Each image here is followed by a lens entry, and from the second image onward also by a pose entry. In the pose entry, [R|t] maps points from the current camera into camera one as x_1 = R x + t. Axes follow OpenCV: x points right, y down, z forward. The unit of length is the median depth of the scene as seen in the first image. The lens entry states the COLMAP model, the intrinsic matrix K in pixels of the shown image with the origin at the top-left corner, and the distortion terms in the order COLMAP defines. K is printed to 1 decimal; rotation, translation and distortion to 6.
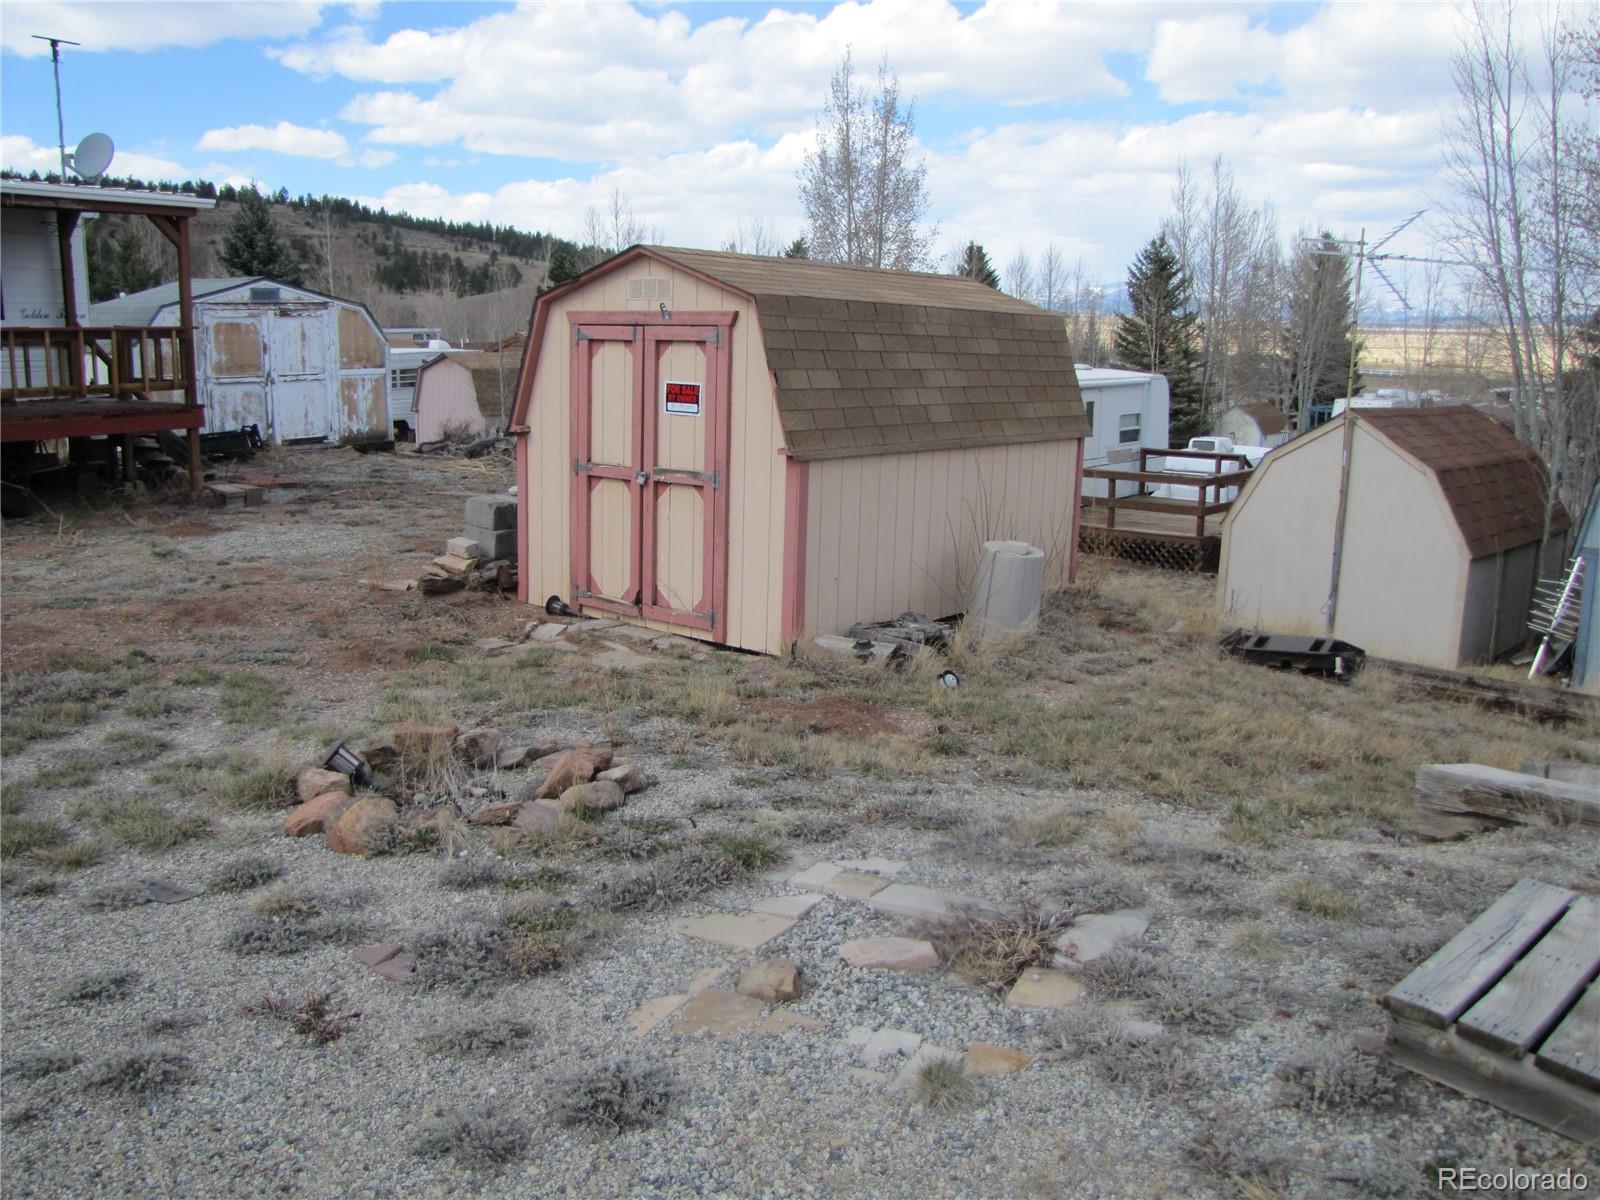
lens RADIAL K [[1358.9, 0, 793.6], [0, 1358.9, 576.8], [0, 0, 1]] dist [-0.188557, 0.180013]
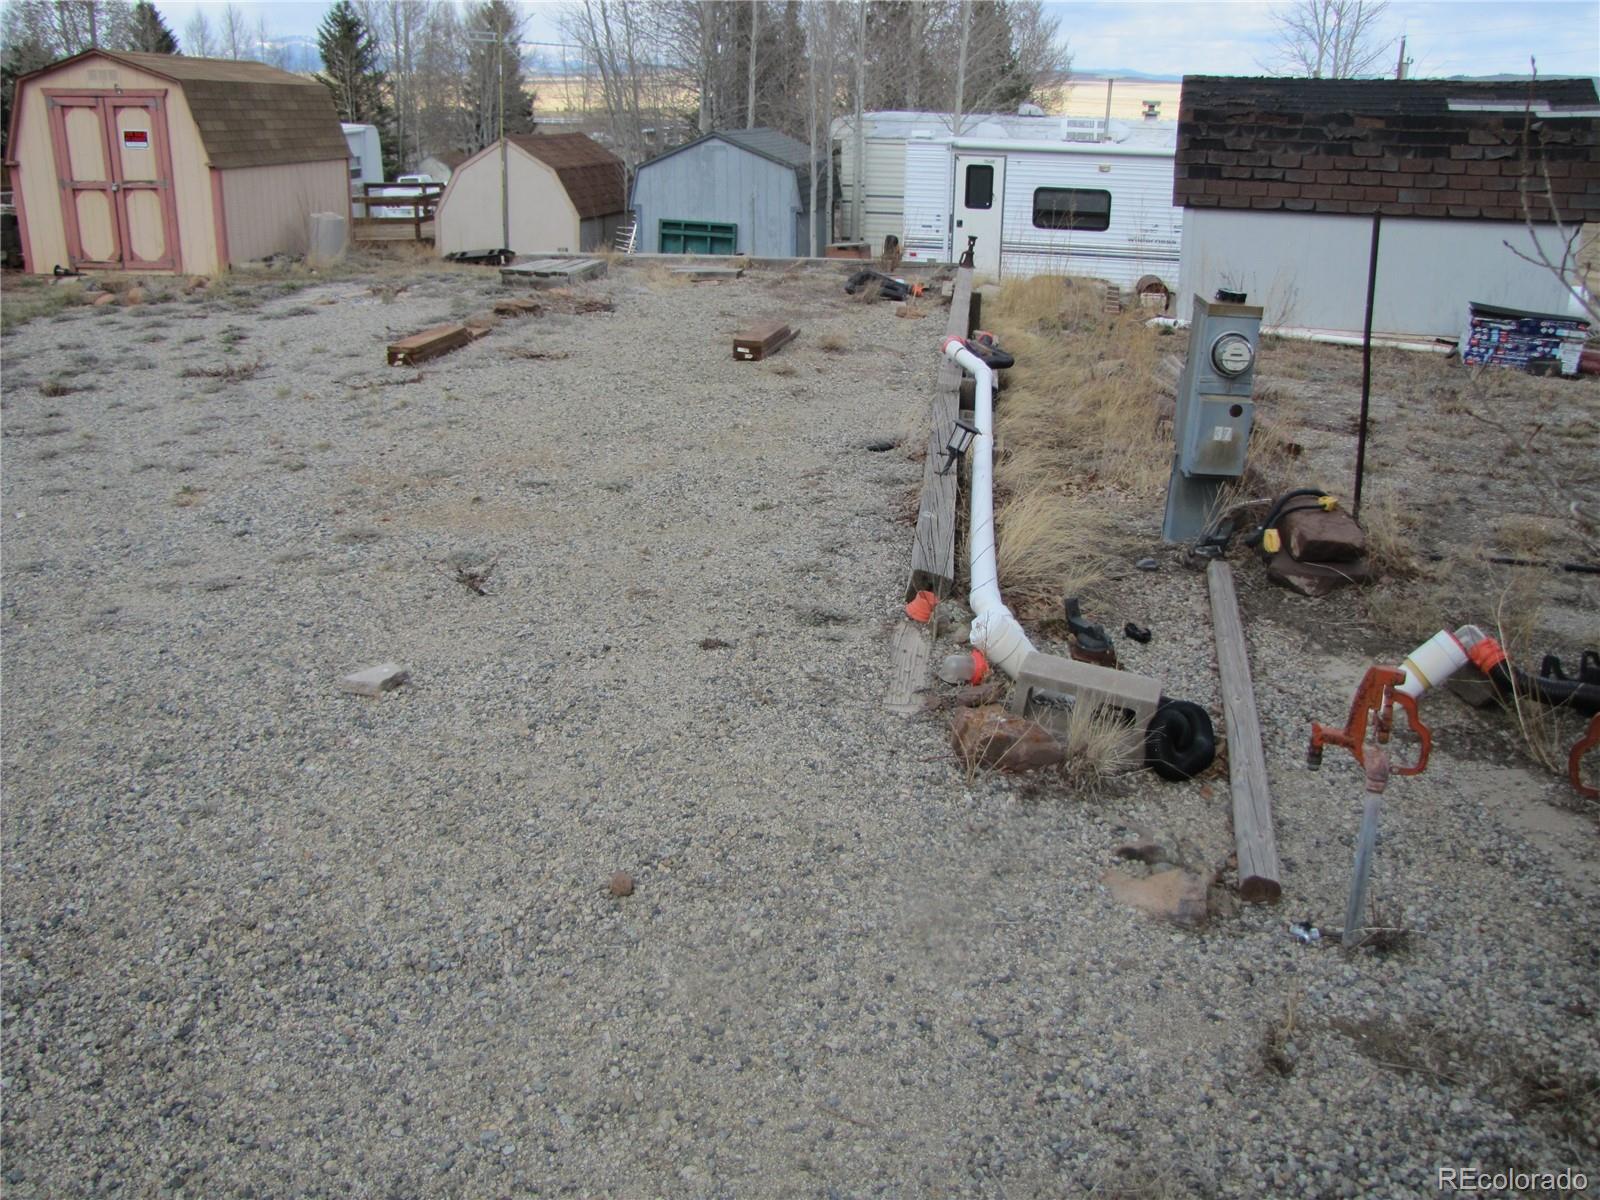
lens RADIAL K [[1358.9, 0, 793.6], [0, 1358.9, 576.8], [0, 0, 1]] dist [-0.188557, 0.180013]
pose [[0.837845, -0.185816, 0.513311, -0.215789], [0.093760, 0.975296, 0.200015, 0.108135], [-0.537797, -0.119453, 0.834569, -0.613538]]
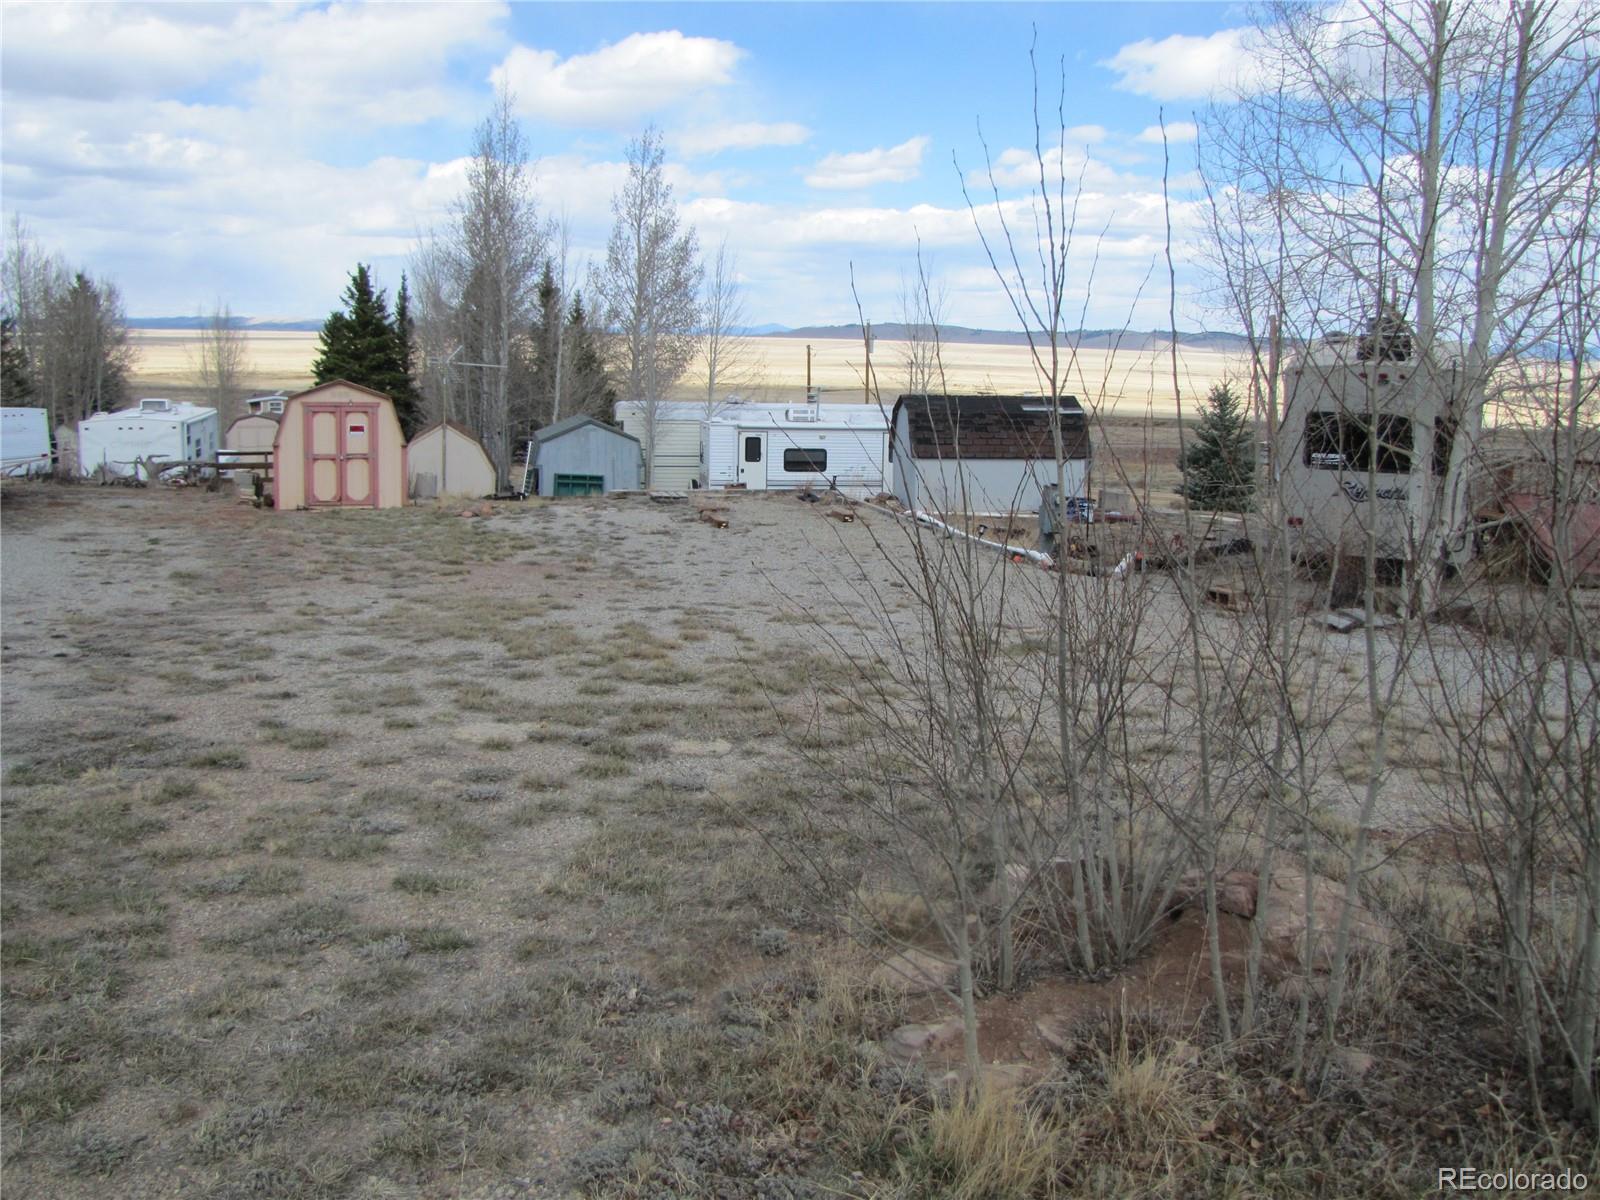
lens RADIAL K [[1358.9, 0, 793.6], [0, 1358.9, 576.8], [0, 0, 1]] dist [-0.188557, 0.180013]
pose [[0.552556, -0.130871, 0.823137, -1.303810], [0.132955, 0.988790, 0.067958, 0.077951], [-0.822803, 0.071890, 0.563761, -0.944036]]
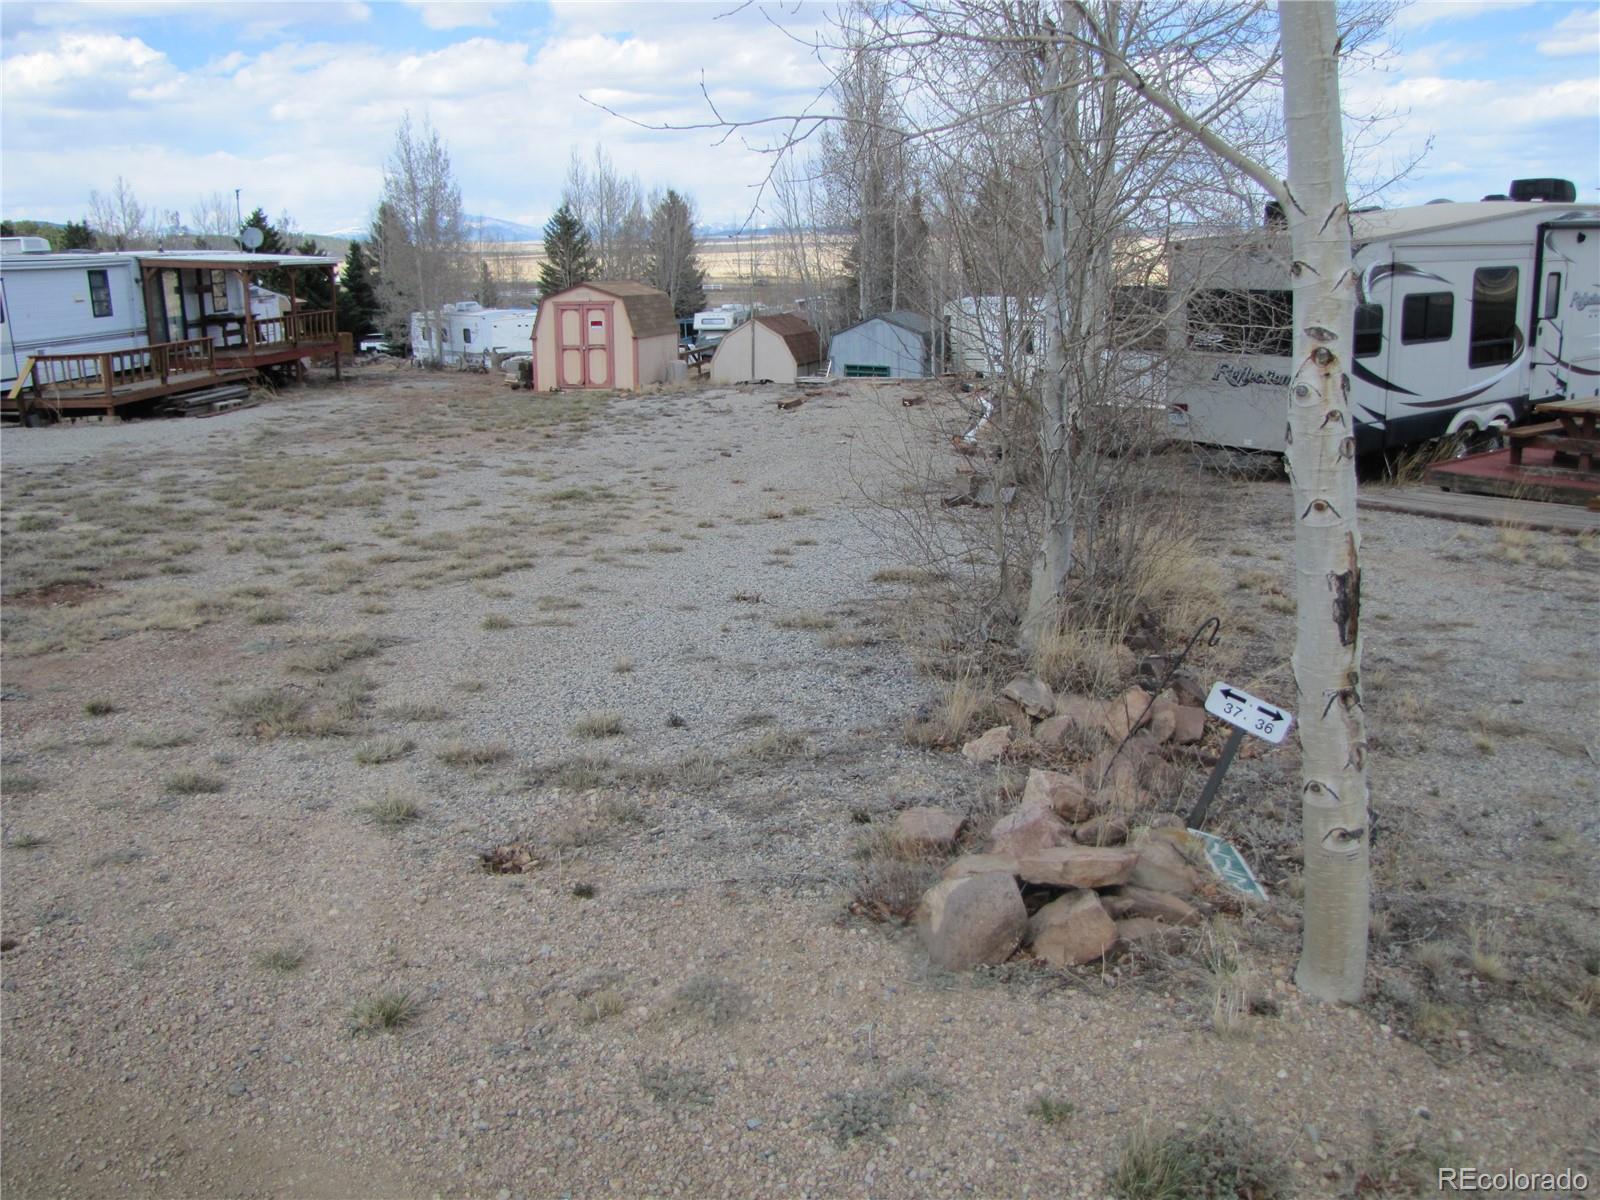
lens RADIAL K [[1358.9, 0, 793.6], [0, 1358.9, 576.8], [0, 0, 1]] dist [-0.188557, 0.180013]
pose [[0.882738, -0.133558, 0.450483, -0.842870], [0.109845, 0.990843, 0.078516, 0.198459], [-0.456844, -0.019826, 0.889326, -1.562350]]
